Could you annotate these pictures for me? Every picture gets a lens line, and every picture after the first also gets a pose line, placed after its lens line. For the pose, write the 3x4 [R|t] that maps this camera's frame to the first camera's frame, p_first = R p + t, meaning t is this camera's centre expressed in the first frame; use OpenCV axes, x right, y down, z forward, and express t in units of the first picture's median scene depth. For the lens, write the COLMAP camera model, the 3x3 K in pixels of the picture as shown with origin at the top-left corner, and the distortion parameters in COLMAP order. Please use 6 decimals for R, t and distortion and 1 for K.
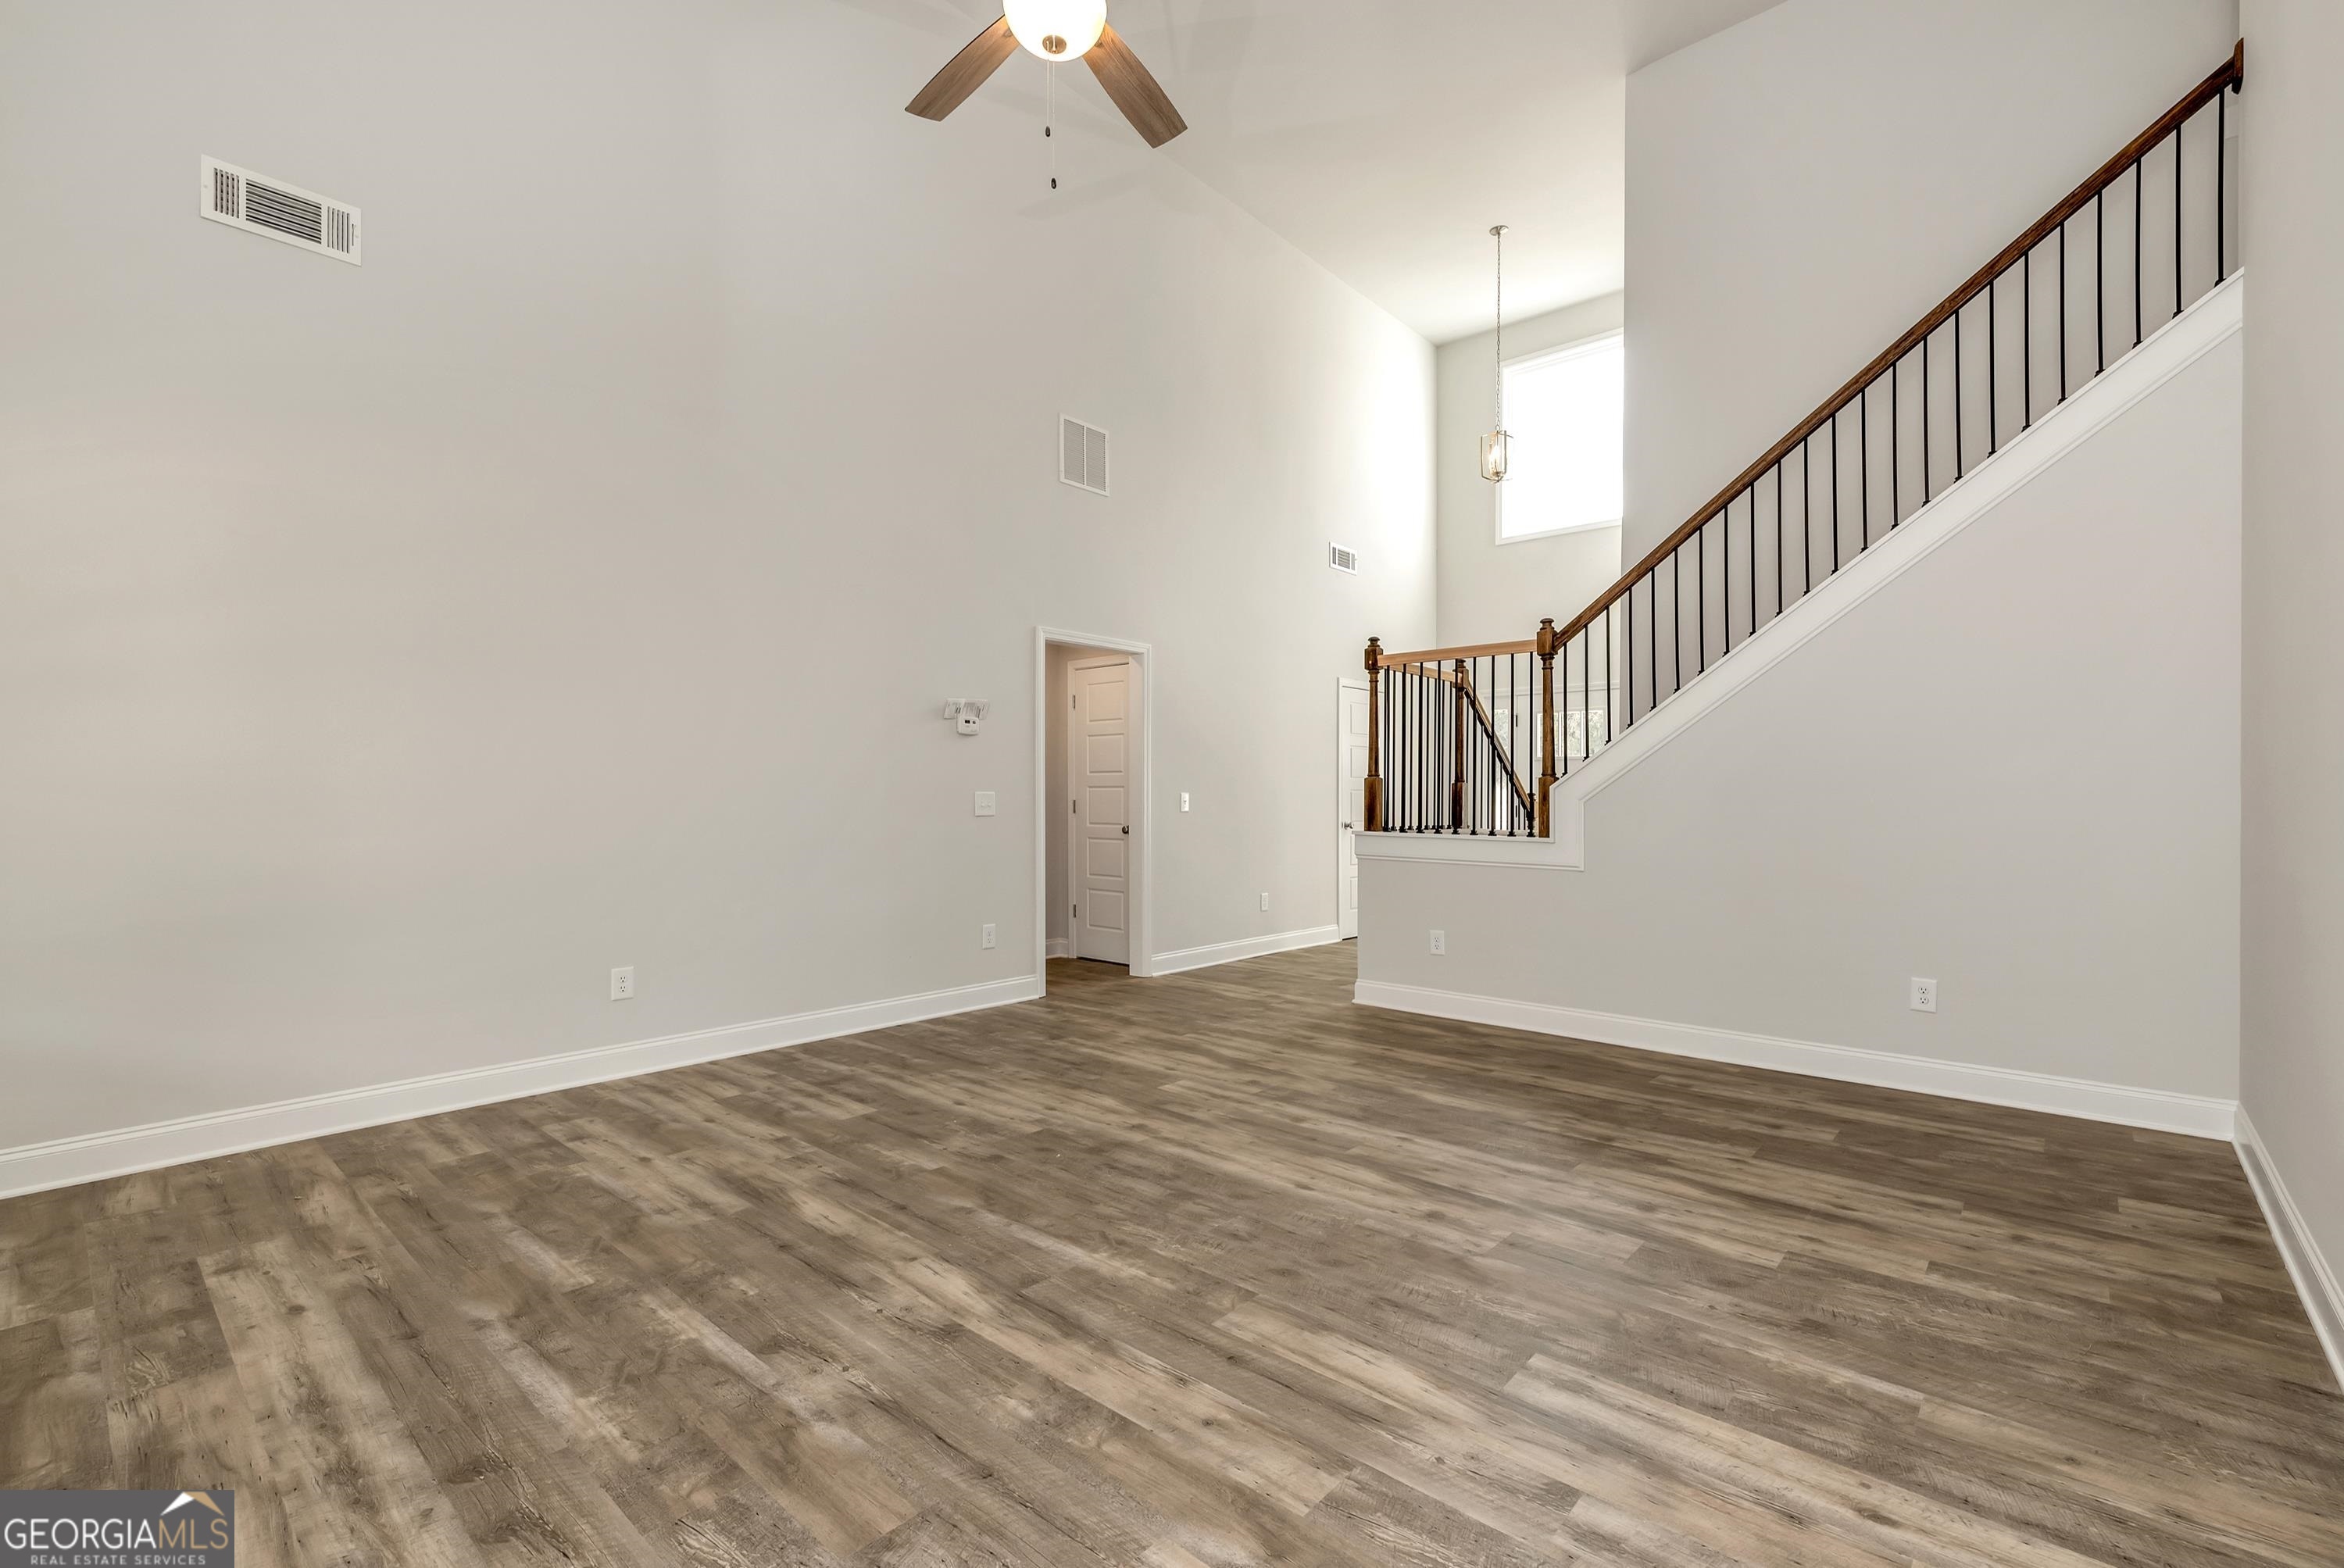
lens RADIAL K [[1026.9, 0, 1158.0], [0, 1026.9, 791.7], [0, 0, 1]] dist [0.000719, -0.000343]
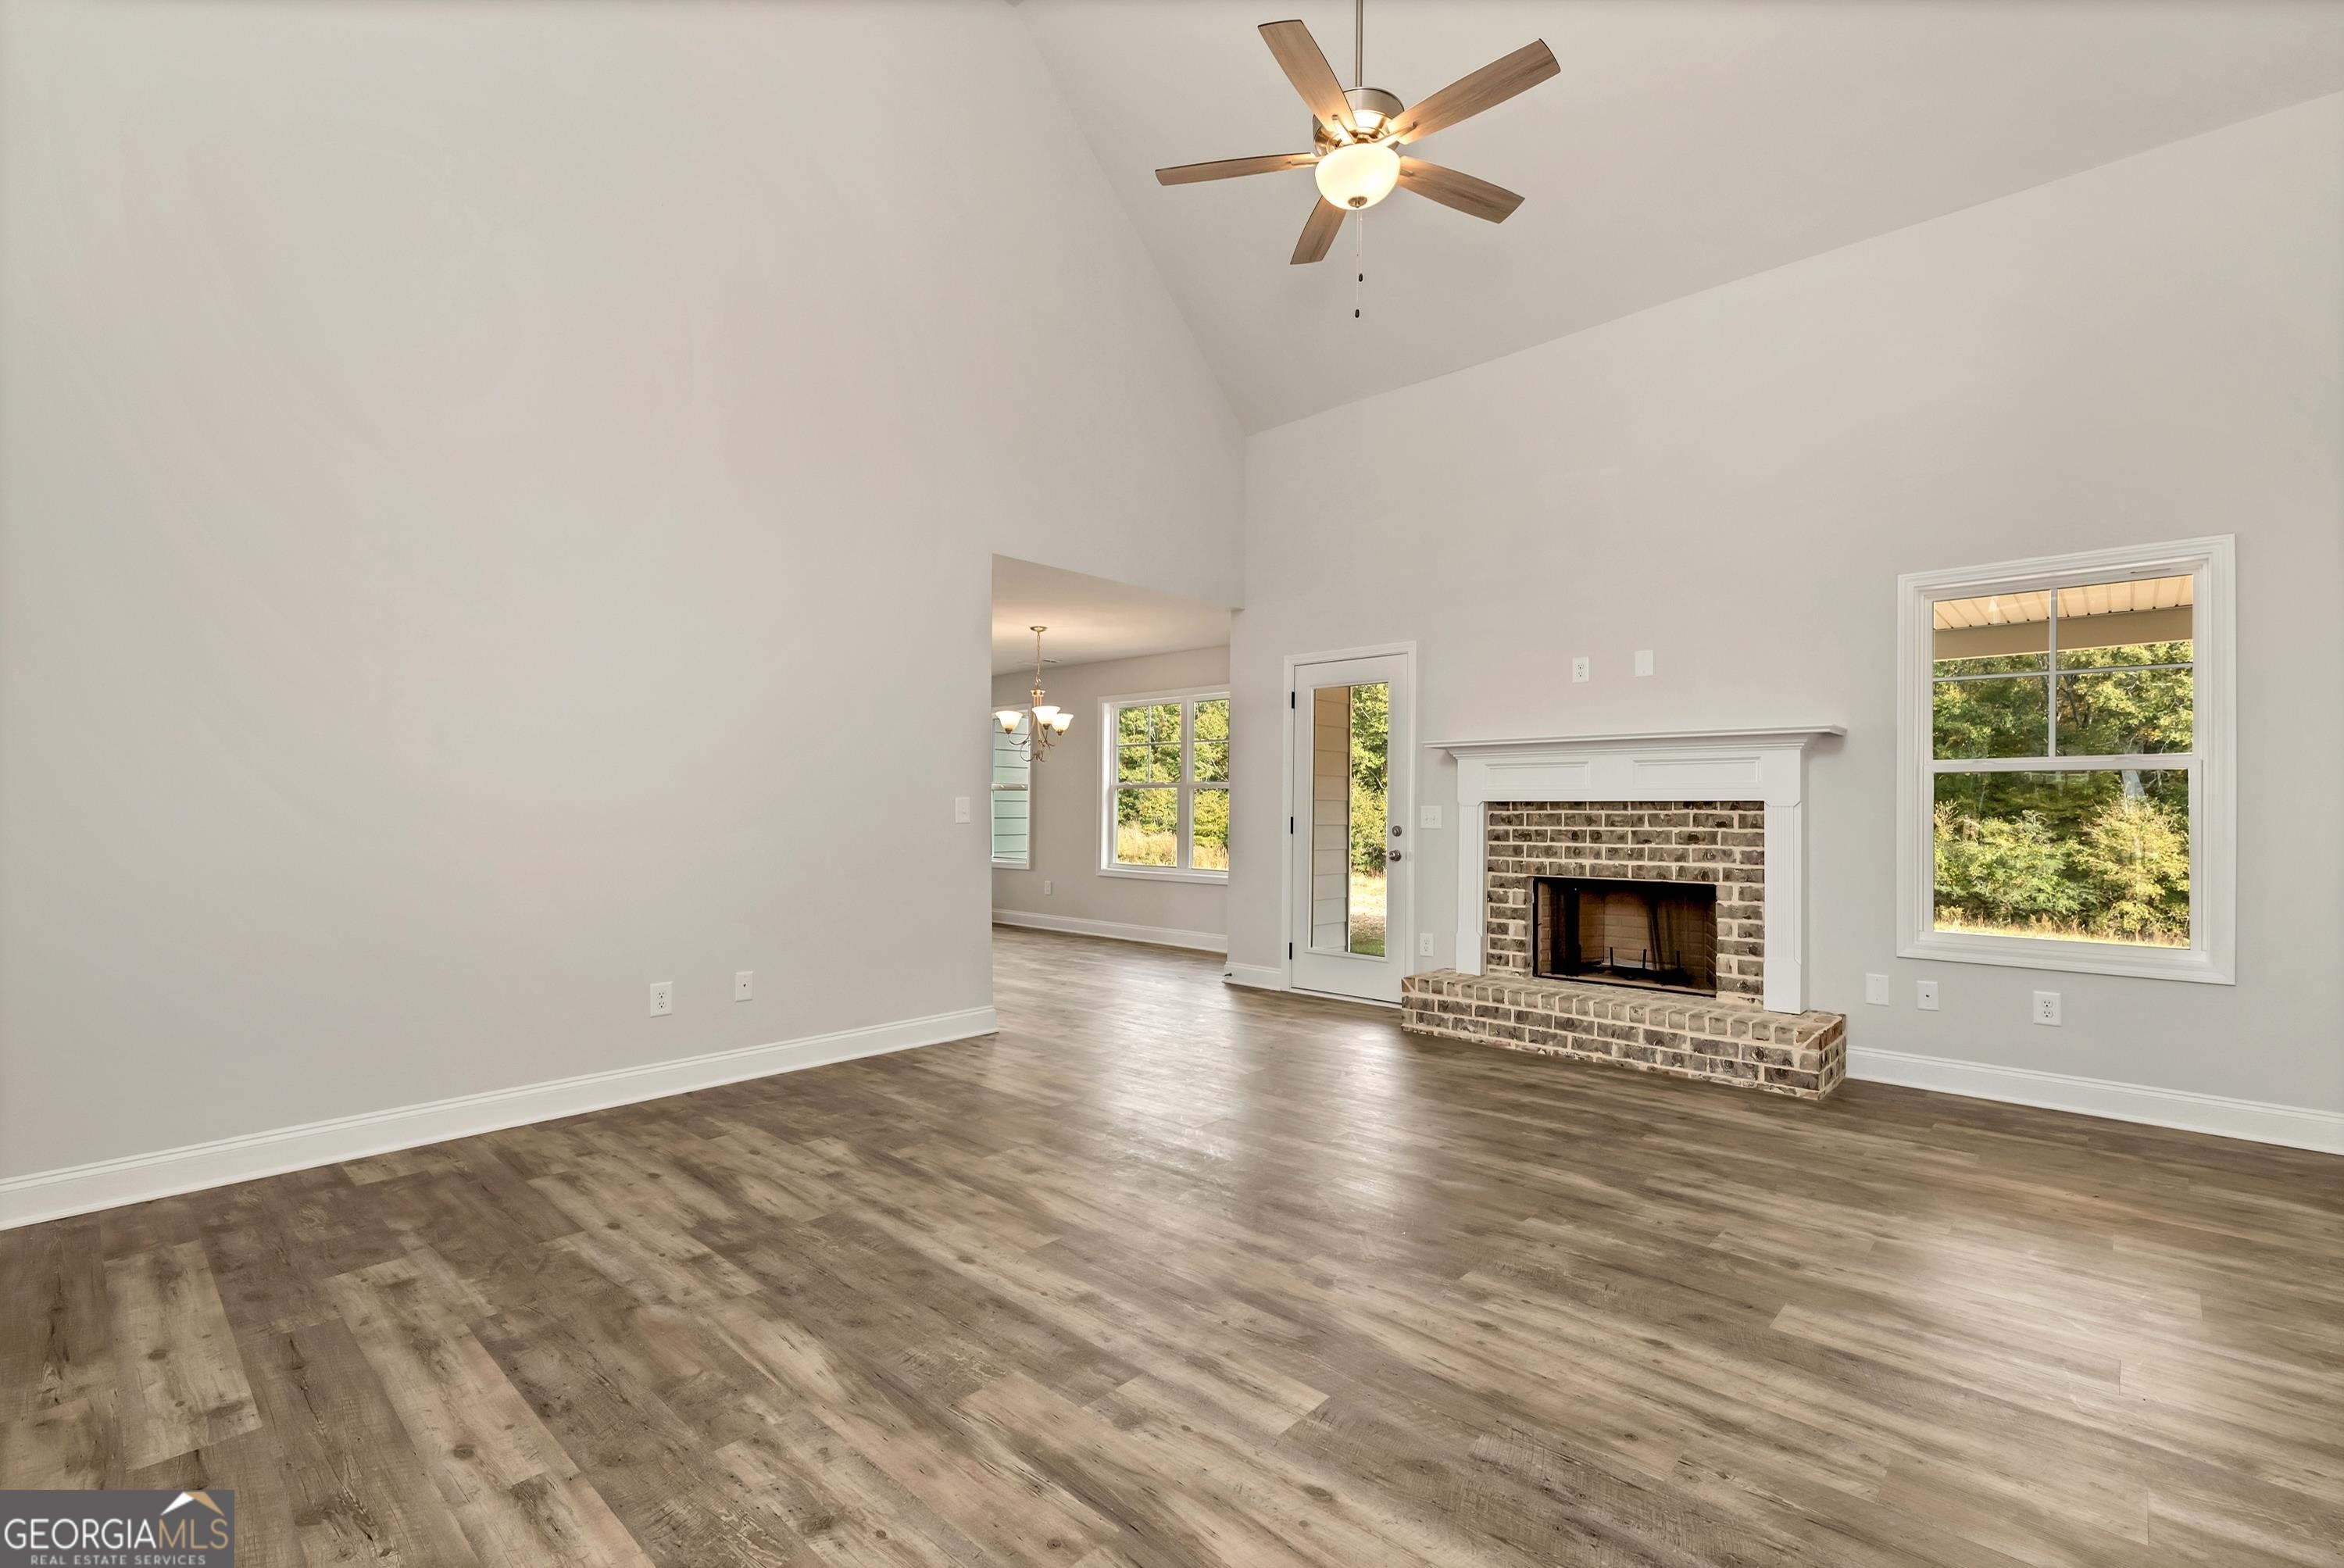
lens RADIAL K [[1026.9, 0, 1163.4], [0, 1026.9, 806.5], [0, 0, 1]] dist [0.000719, -0.000343]
pose [[-0.999856, -0.005378, 0.016072, 0.082879], [-0.005526, 0.999942, -0.009208, 0.010746], [-0.016022, -0.009296, -0.999828, 1.717585]]
